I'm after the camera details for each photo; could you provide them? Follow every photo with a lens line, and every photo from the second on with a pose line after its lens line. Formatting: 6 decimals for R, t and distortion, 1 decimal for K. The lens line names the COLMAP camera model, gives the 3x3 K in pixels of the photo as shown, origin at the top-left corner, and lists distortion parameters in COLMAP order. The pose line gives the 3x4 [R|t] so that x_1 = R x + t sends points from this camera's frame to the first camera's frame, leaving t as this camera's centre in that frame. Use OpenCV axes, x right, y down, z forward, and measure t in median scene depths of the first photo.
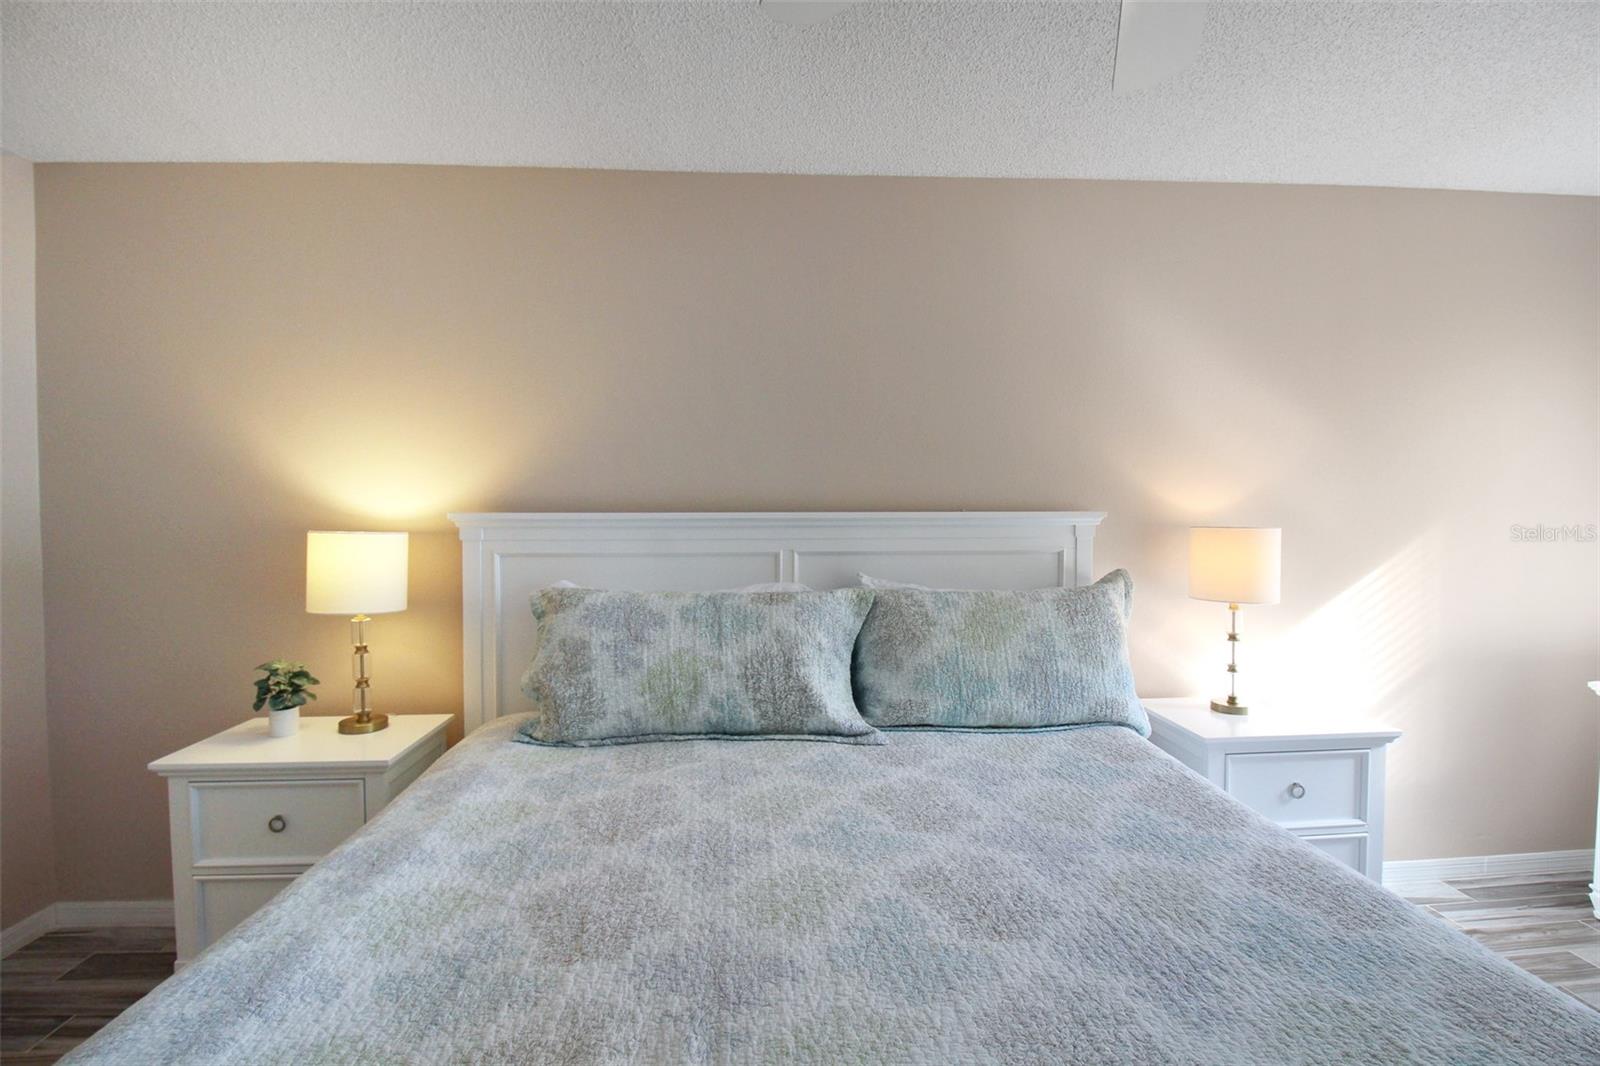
lens RADIAL K [[764.5, 0, 813.3], [0, 764.5, 528.1], [0, 0, 1]] dist [-0.000137, -0.012969]
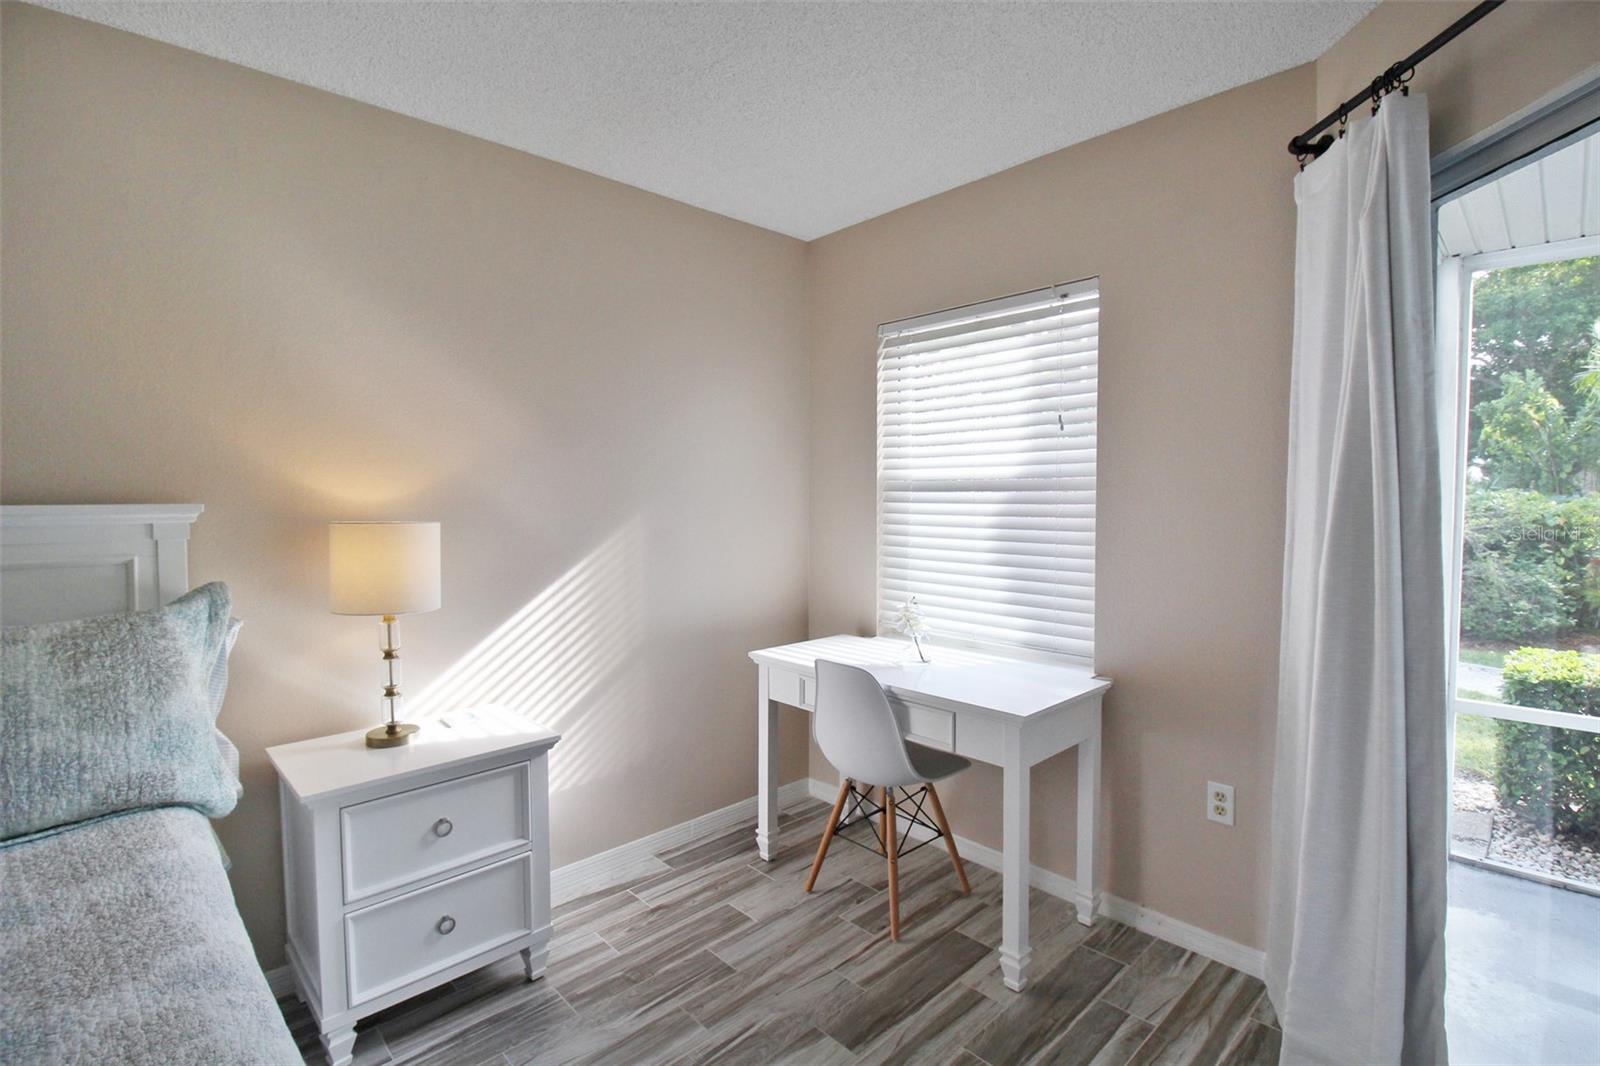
lens RADIAL K [[744.6, 0, 815.1], [0, 744.6, 527.5], [0, 0, 1]] dist [0.002001, -0.015881]
pose [[0.762295, -0.026621, 0.646682, 0.424400], [0.017160, 0.999634, 0.020922, -0.004637], [-0.647002, -0.004852, 0.762473, 0.090498]]
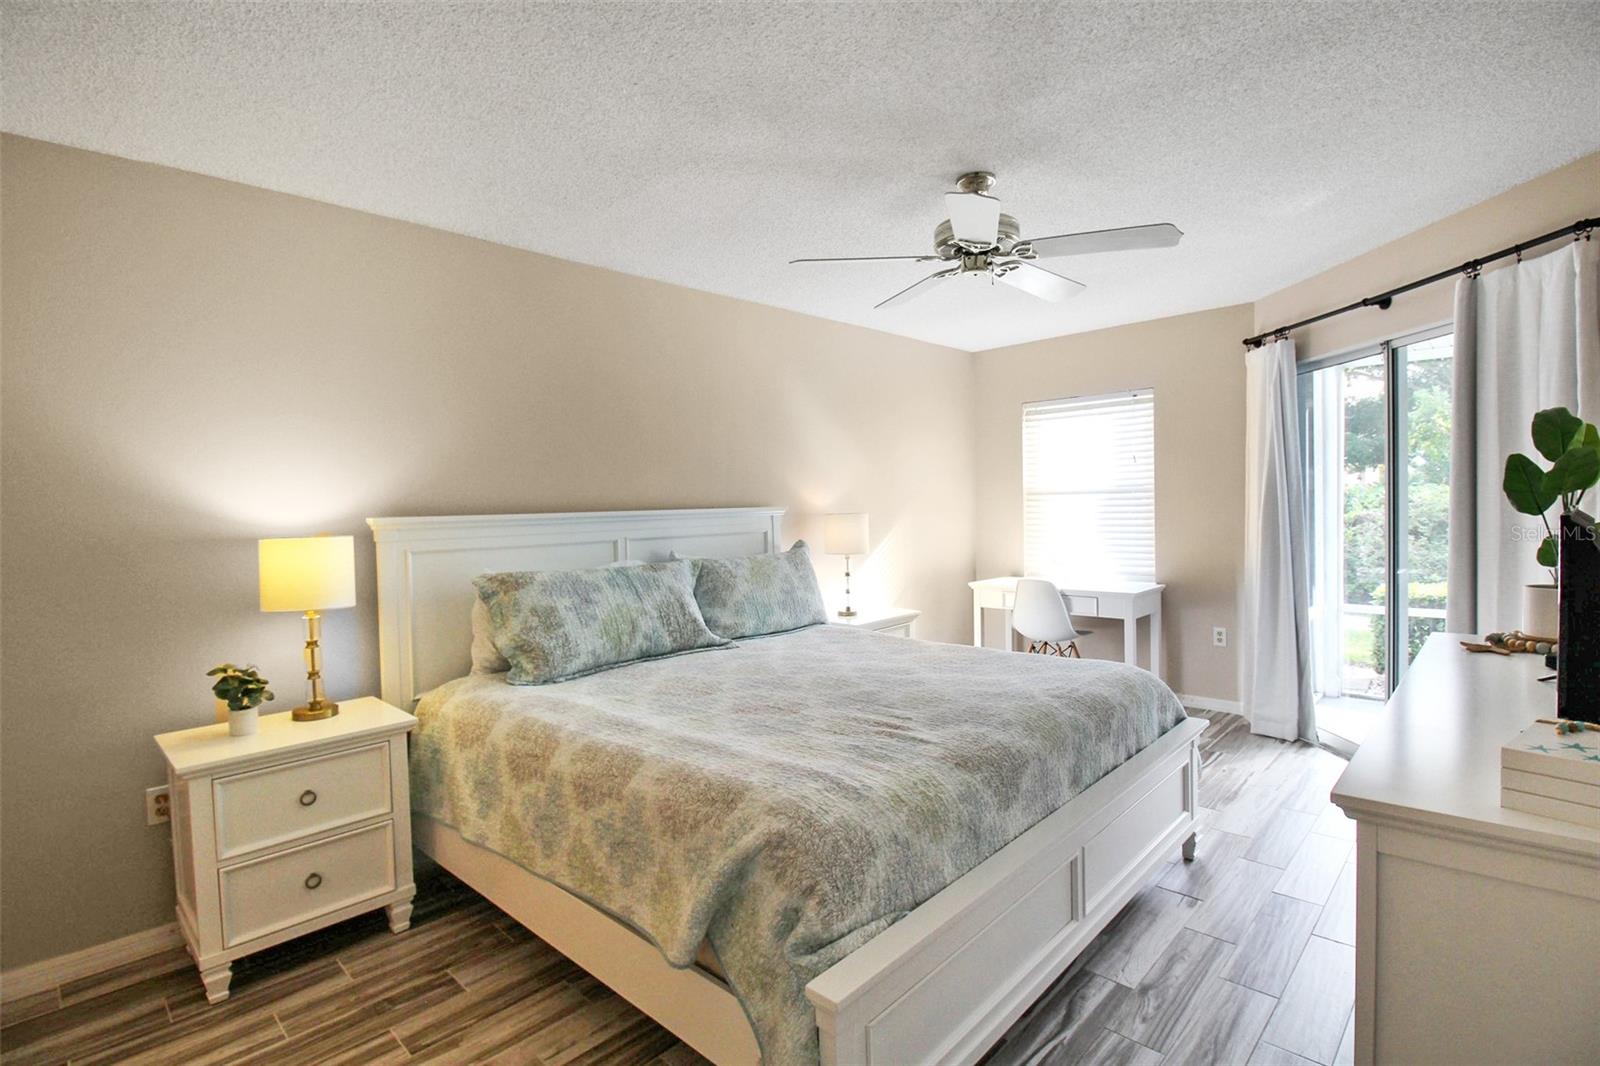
lens RADIAL K [[764.5, 0, 813.3], [0, 764.5, 528.1], [0, 0, 1]] dist [-0.000137, -0.012969]
pose [[0.728228, -0.037450, 0.684311, -0.827346], [0.039262, 0.999146, 0.012897, 0.007473], [-0.684209, 0.017475, 0.729076, -0.297294]]
